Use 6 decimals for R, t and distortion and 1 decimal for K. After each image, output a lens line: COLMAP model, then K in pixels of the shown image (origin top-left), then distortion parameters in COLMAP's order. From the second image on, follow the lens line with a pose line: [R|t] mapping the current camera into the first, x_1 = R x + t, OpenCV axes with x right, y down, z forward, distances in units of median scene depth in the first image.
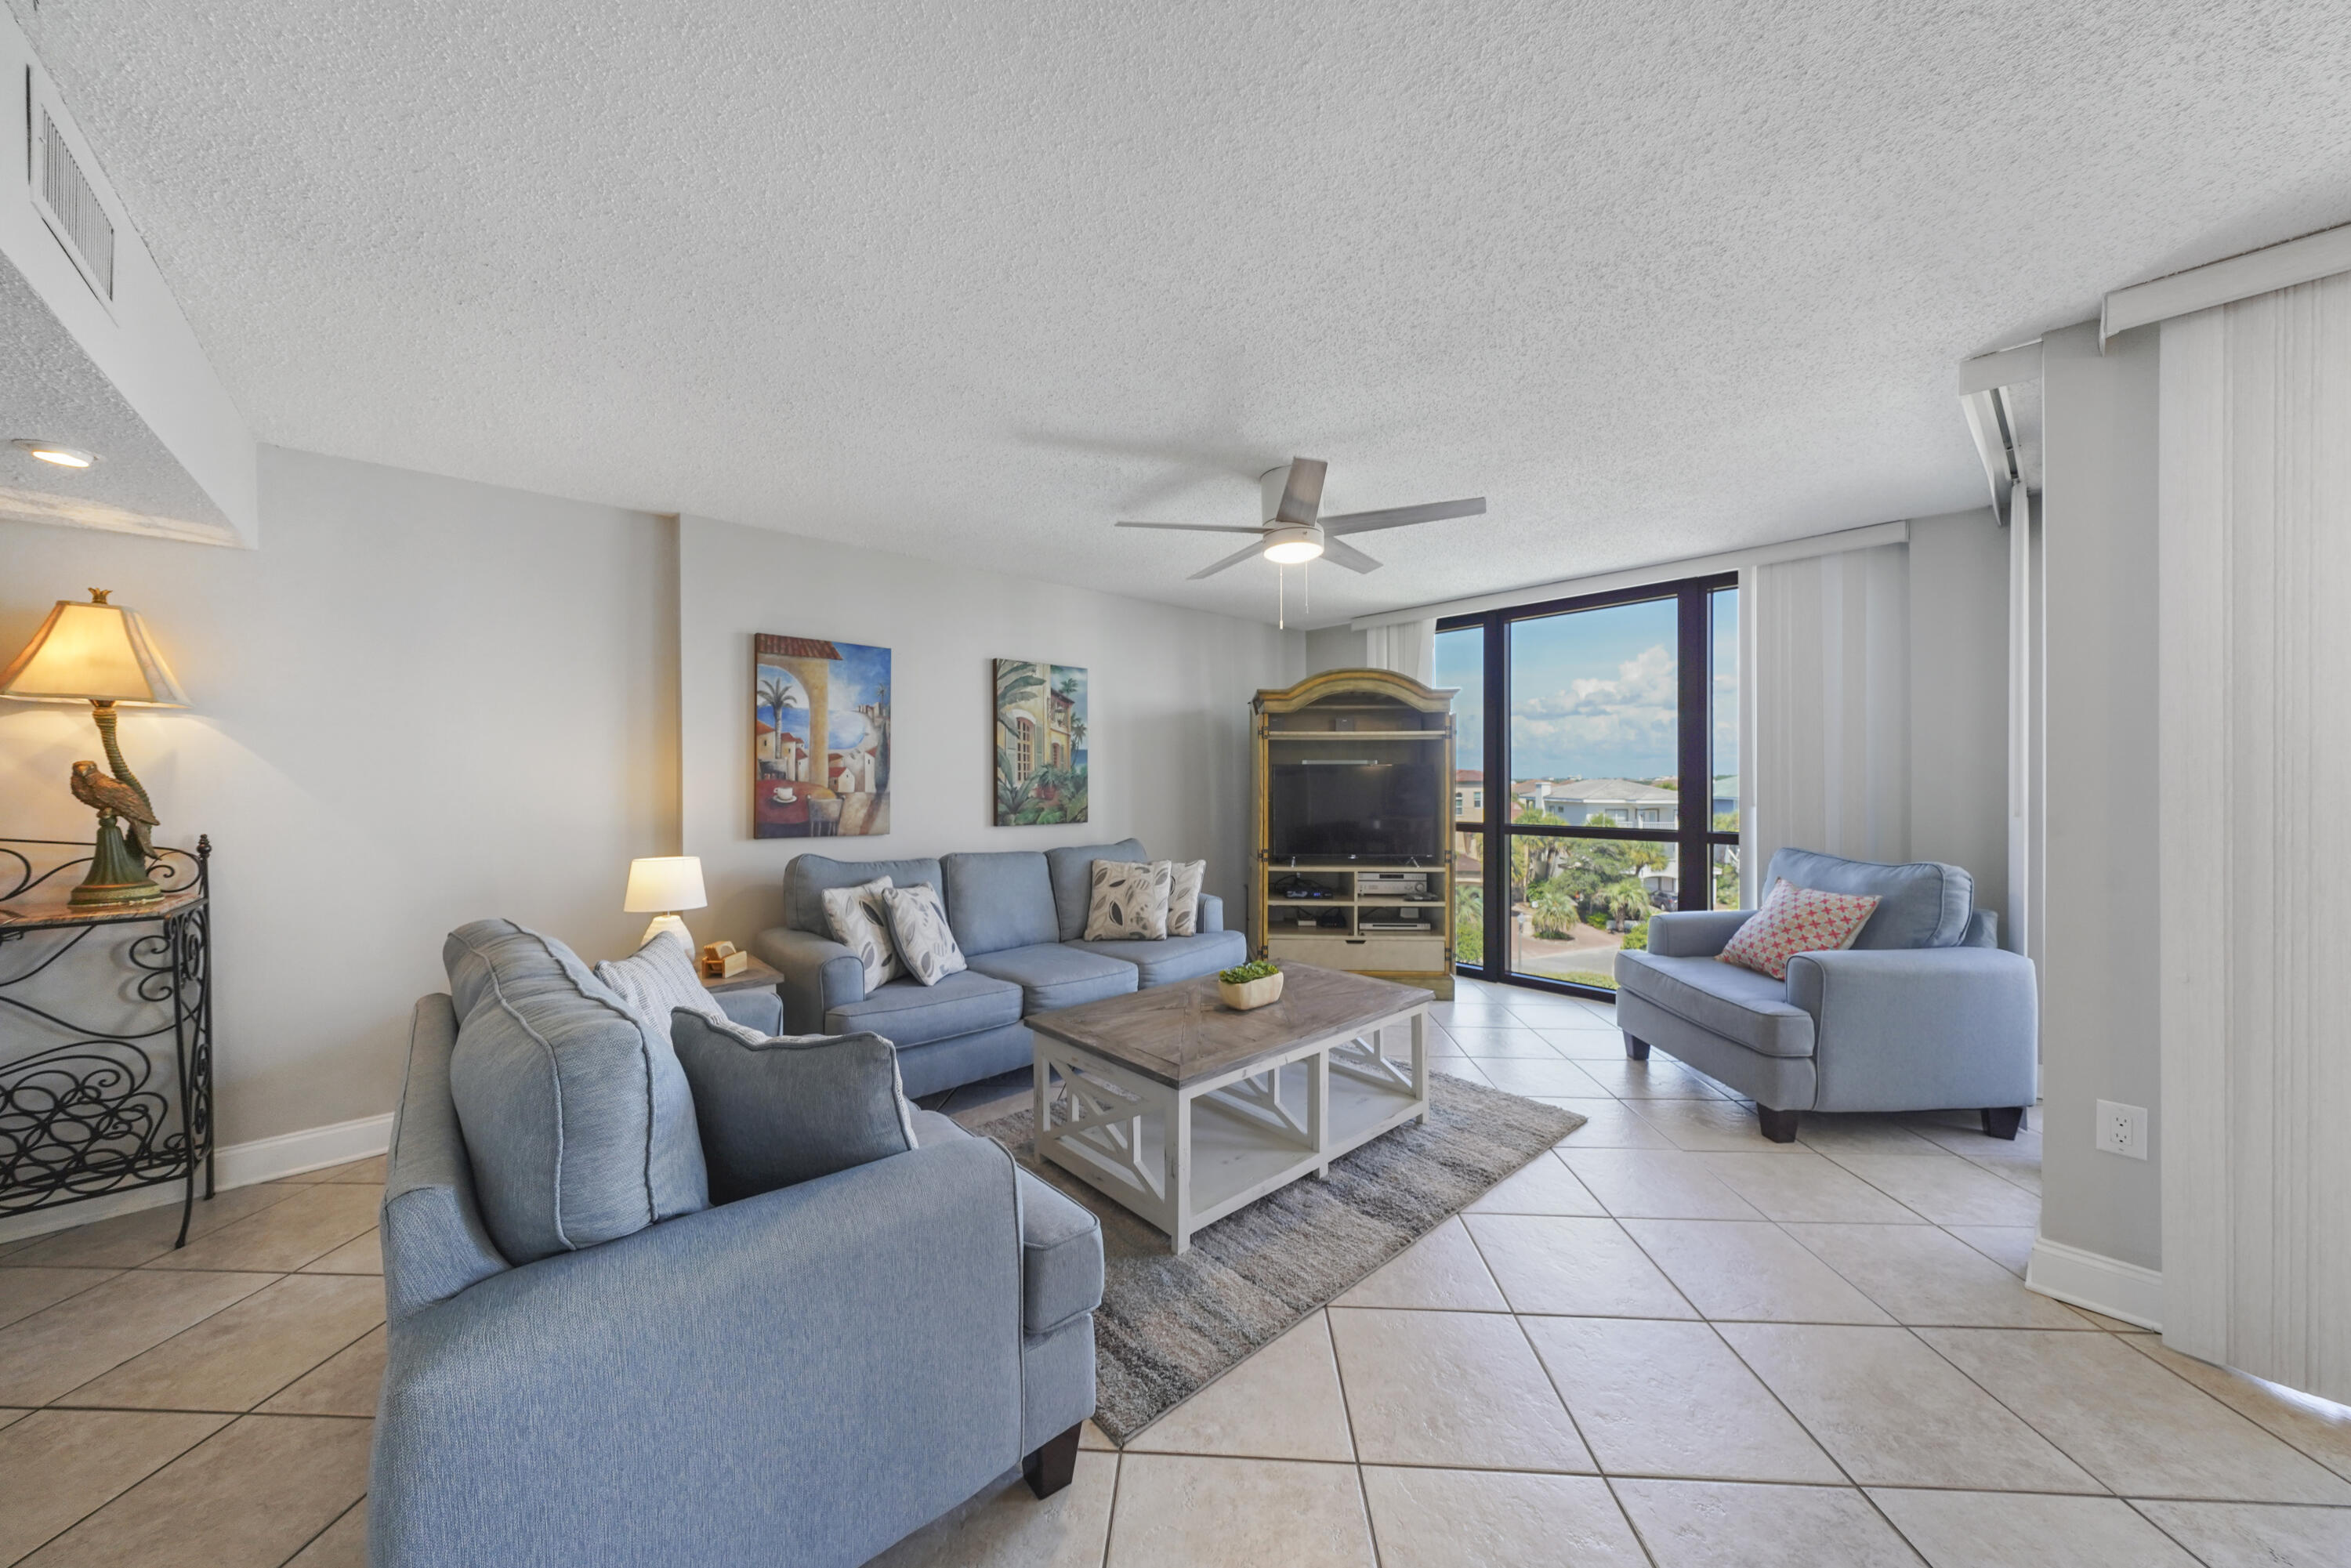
lens RADIAL K [[803.9, 0, 1168.4], [0, 803.9, 782.0], [0, 0, 1]] dist [0.002822, -0.000118]
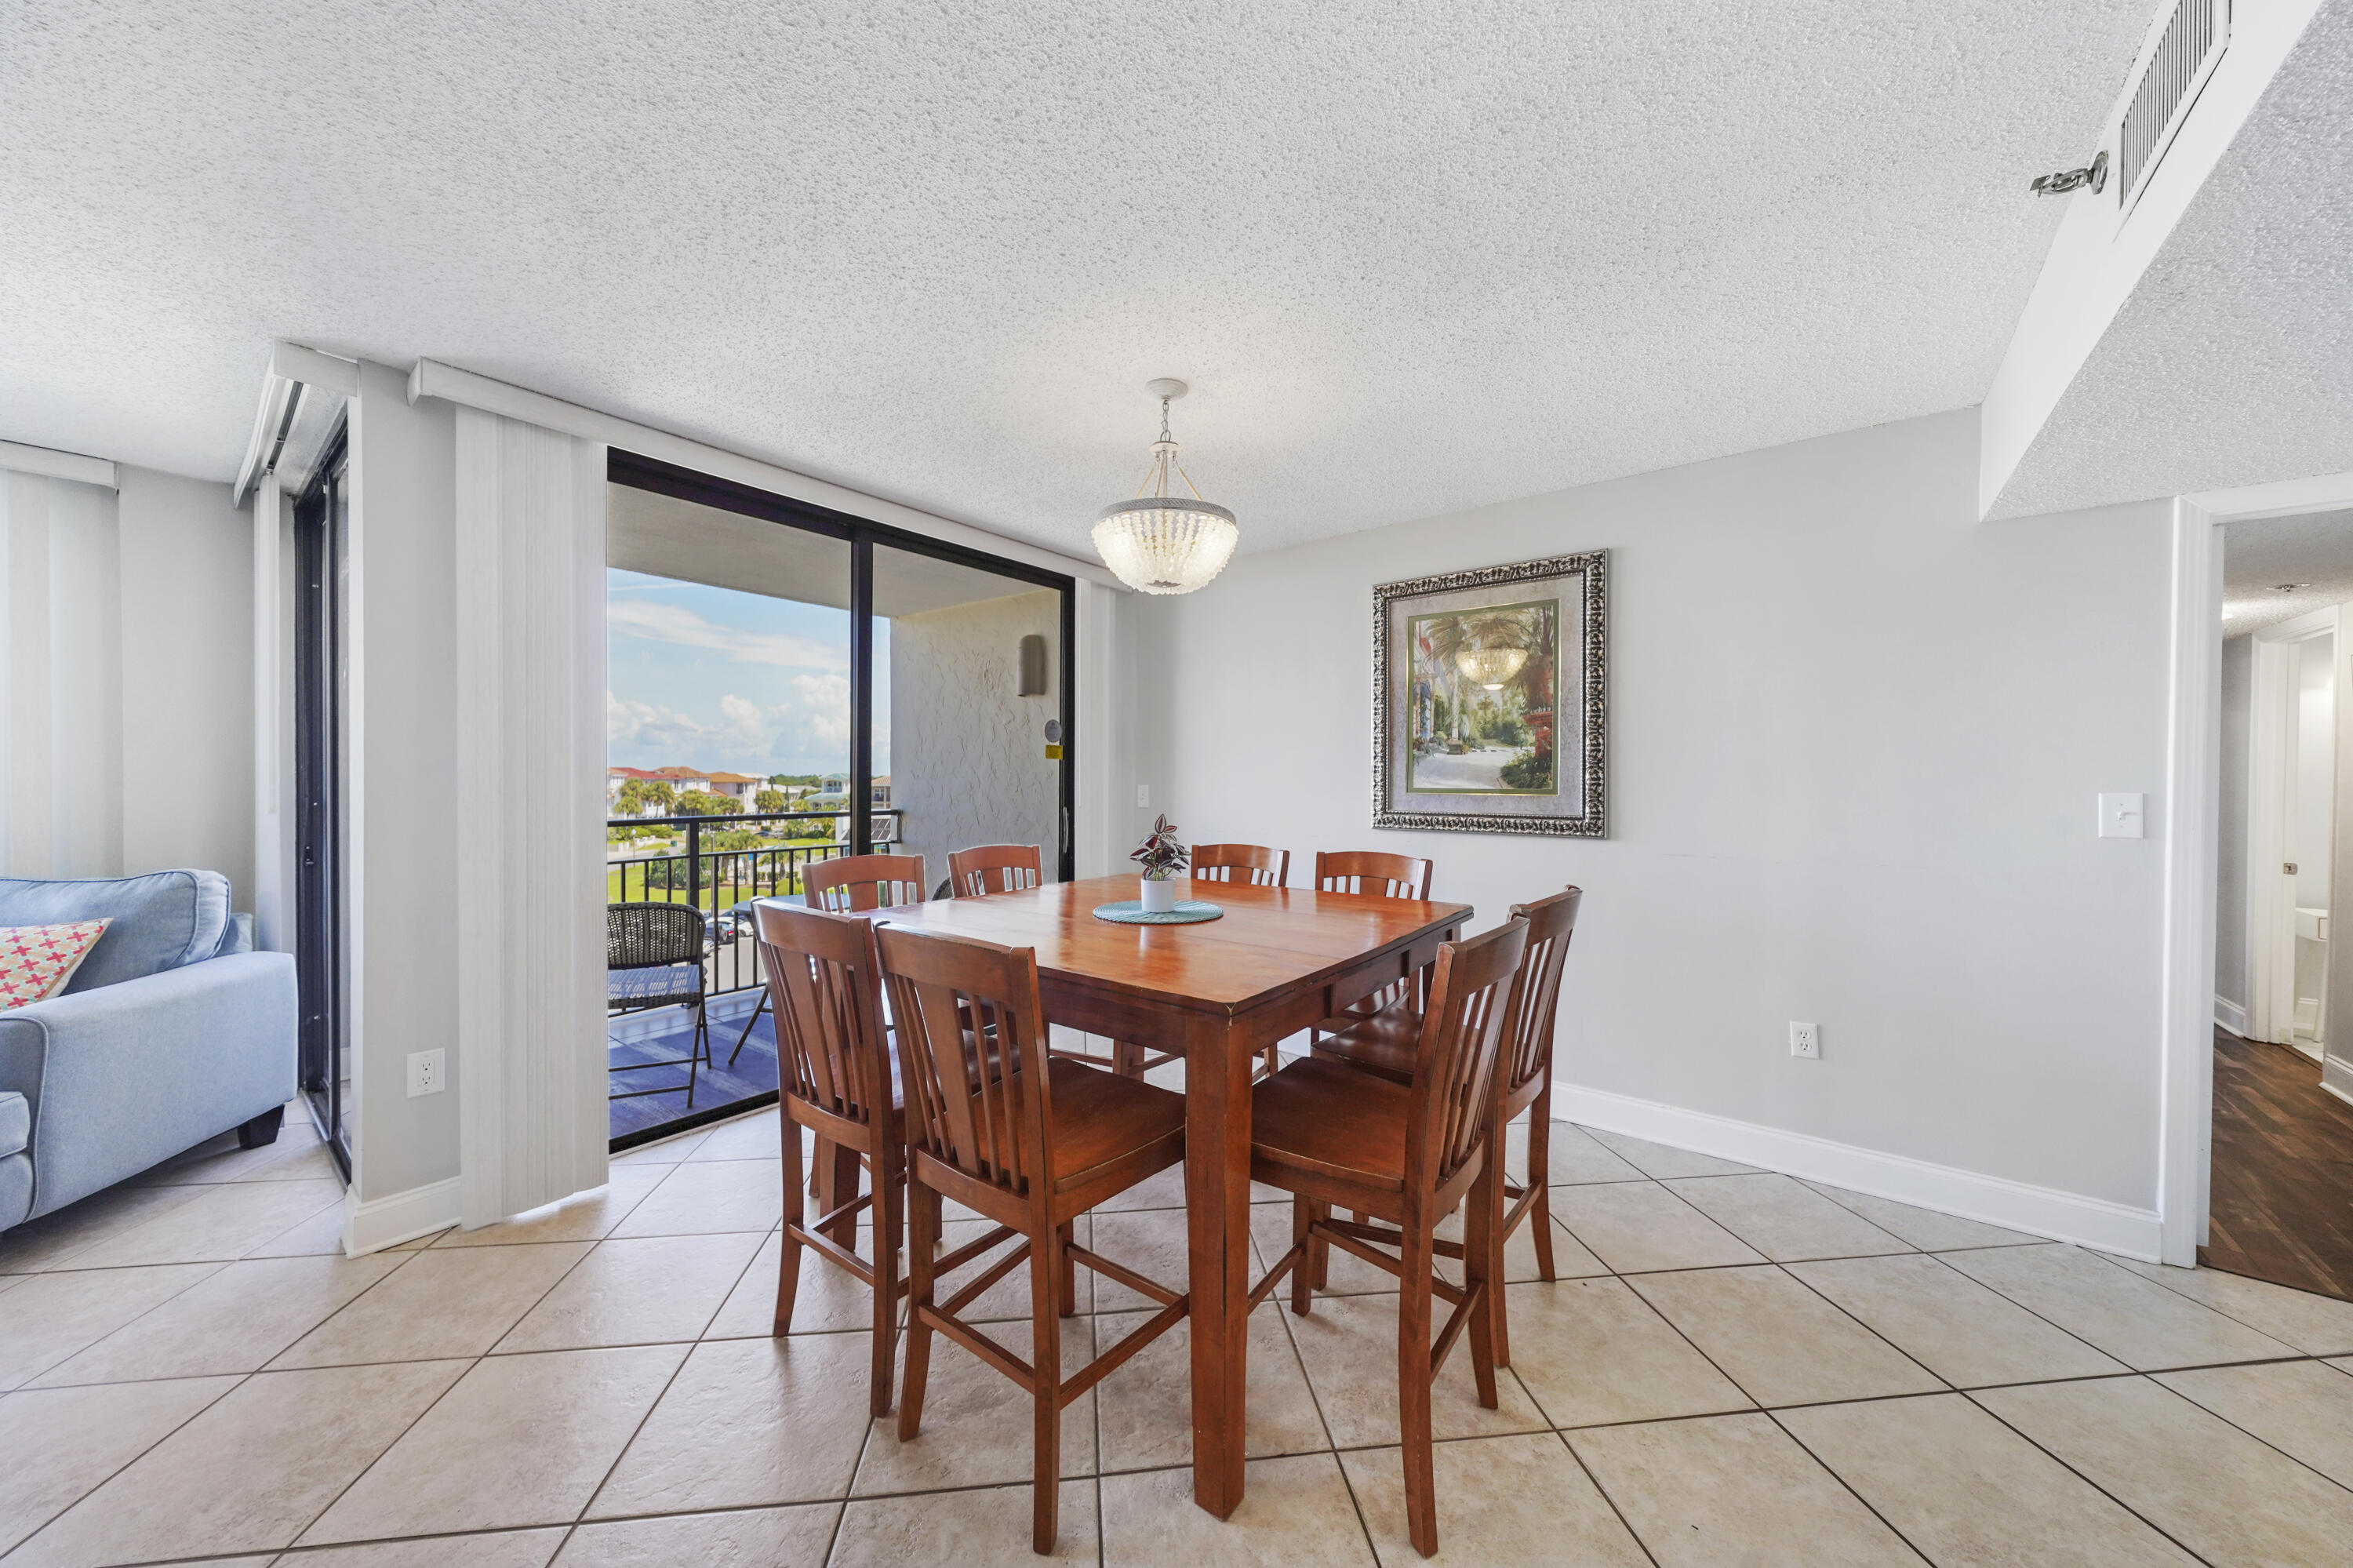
lens RADIAL K [[804.6, 0, 1169.4], [0, 804.6, 782.0], [0, 0, 1]] dist [0.002822, -0.000118]
pose [[-0.162749, -0.005701, 0.986651, -0.082872], [0.001335, 0.999981, 0.005999, 0.000242], [-0.986667, 0.002294, -0.162738, 0.065569]]
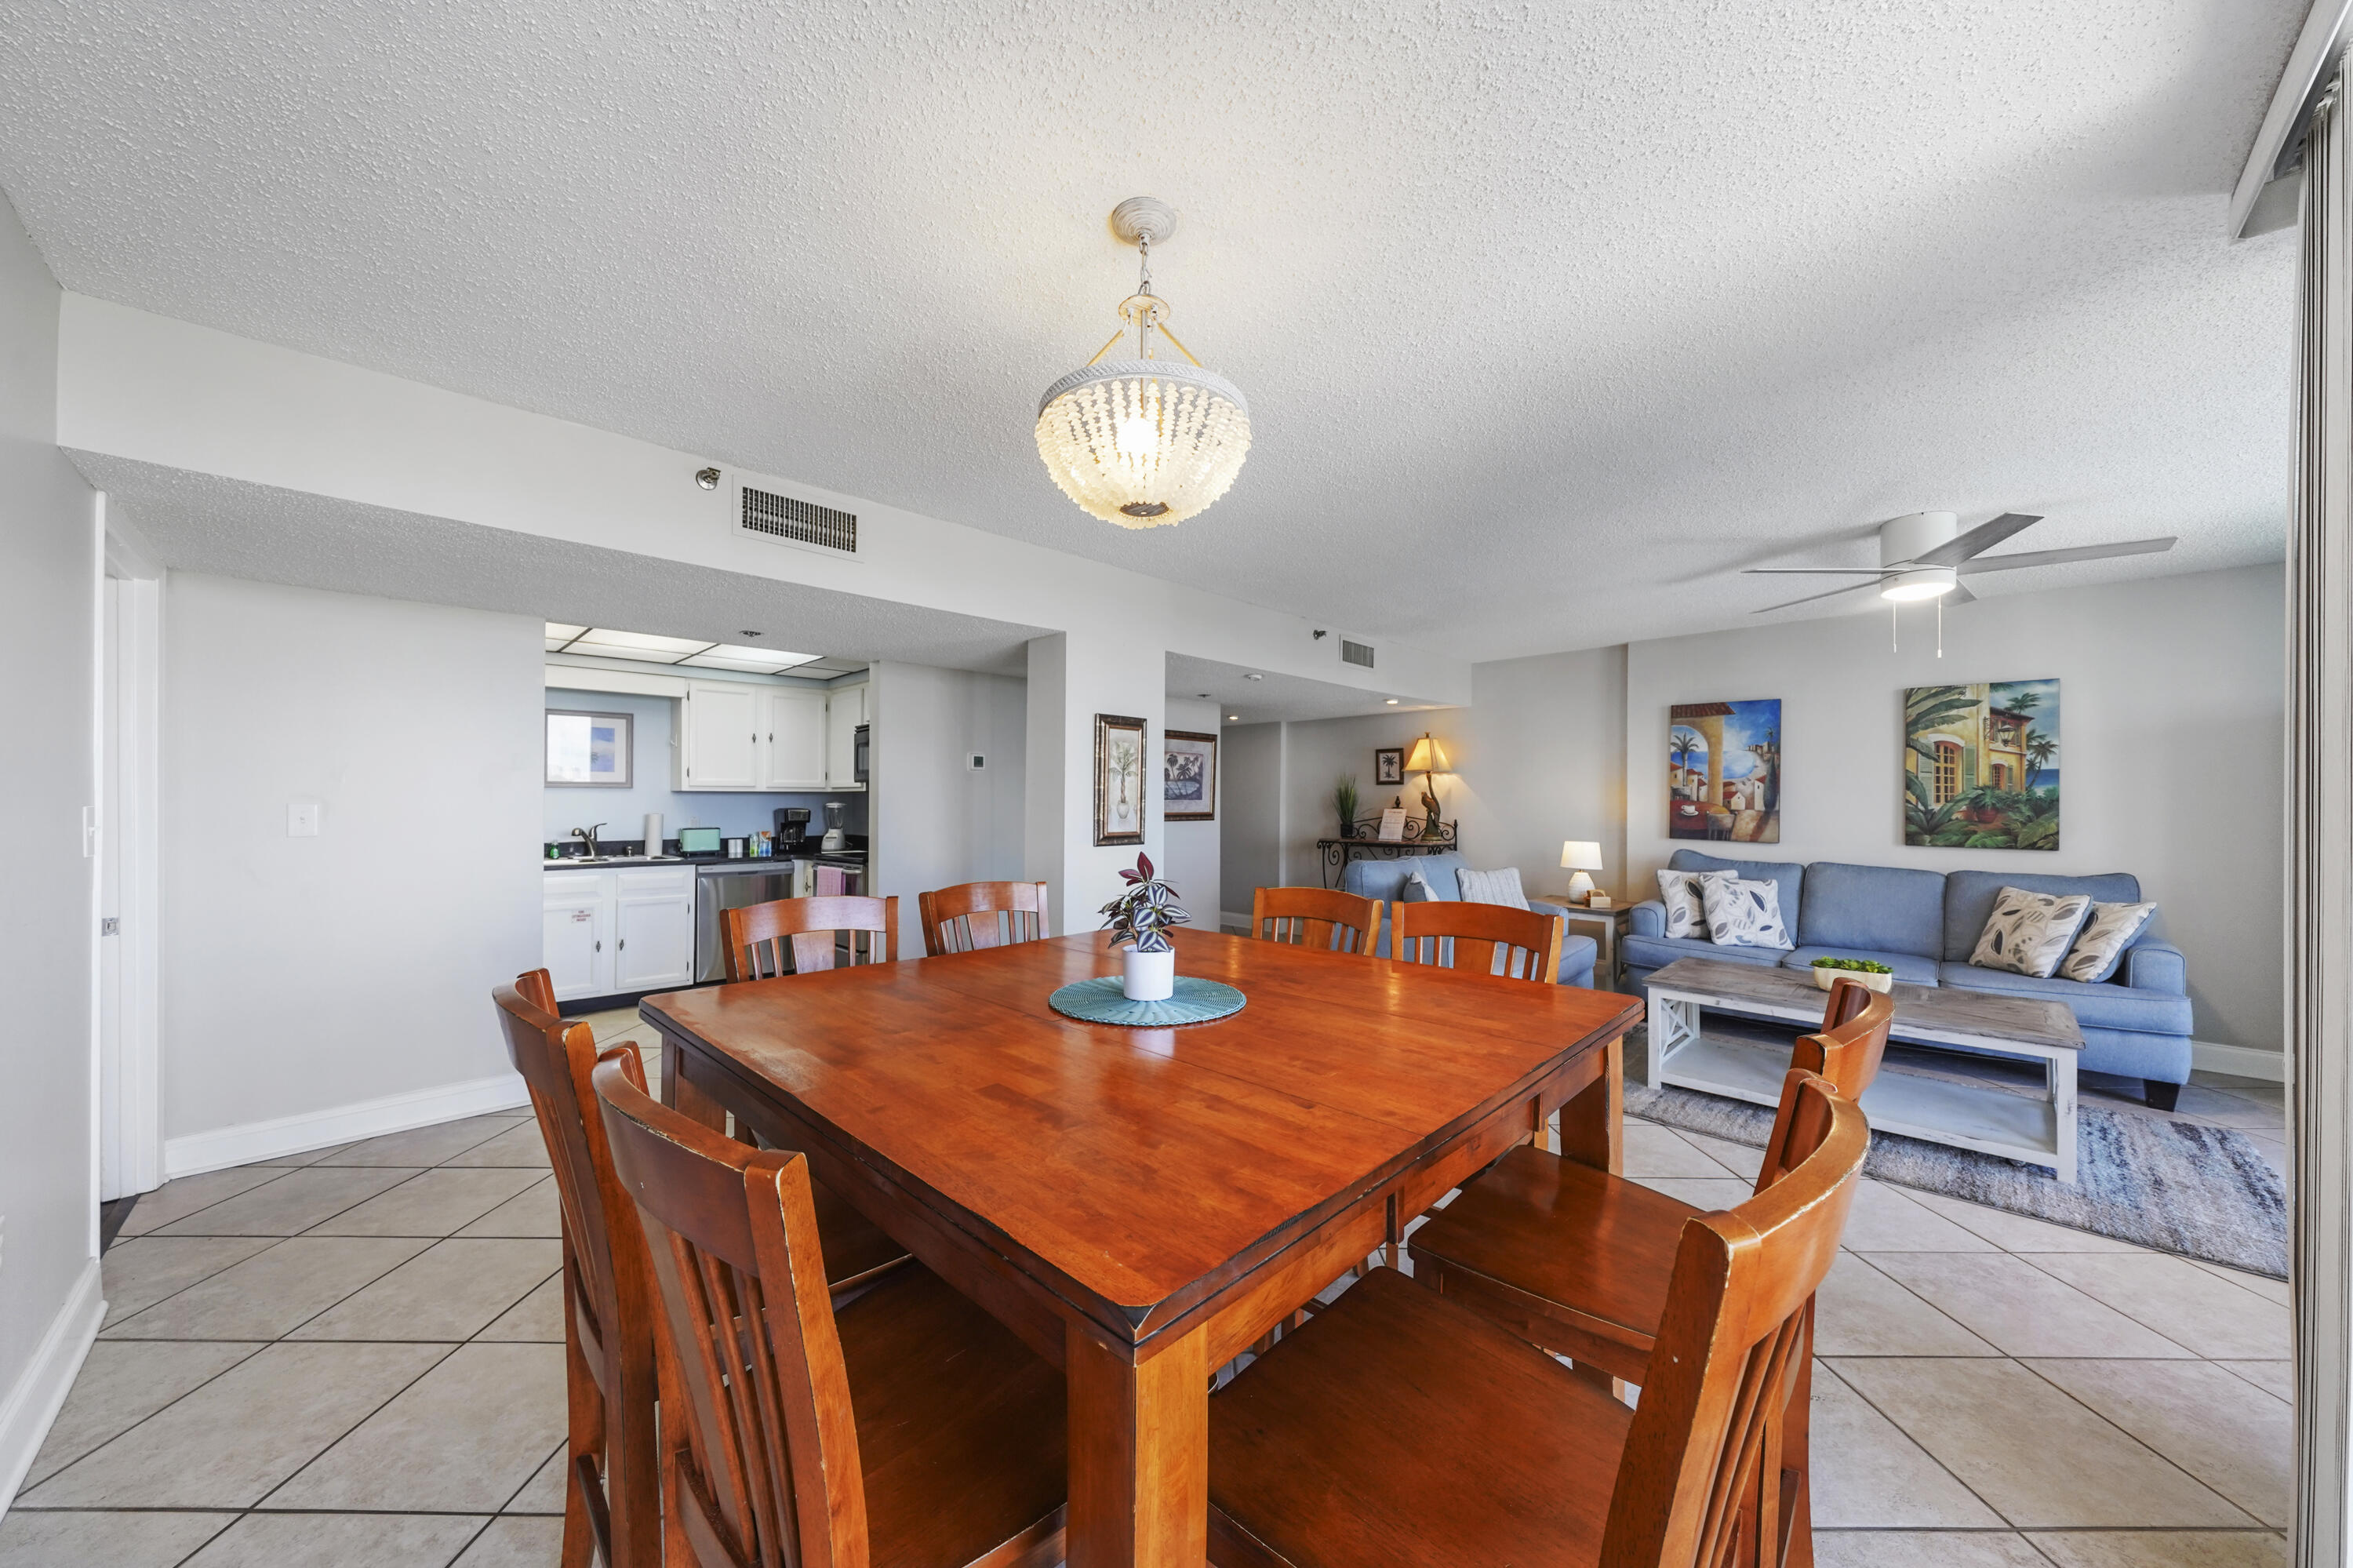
lens RADIAL K [[814.0, 0, 1164.3], [0, 814.0, 794.1], [0, 0, 1]] dist [-0.000085, -0.000395]
pose [[0.046498, -0.002408, -0.998915, 0.967481], [-0.009171, 0.999954, -0.002837, -0.000965], [0.998876, 0.009293, 0.046474, -0.045791]]
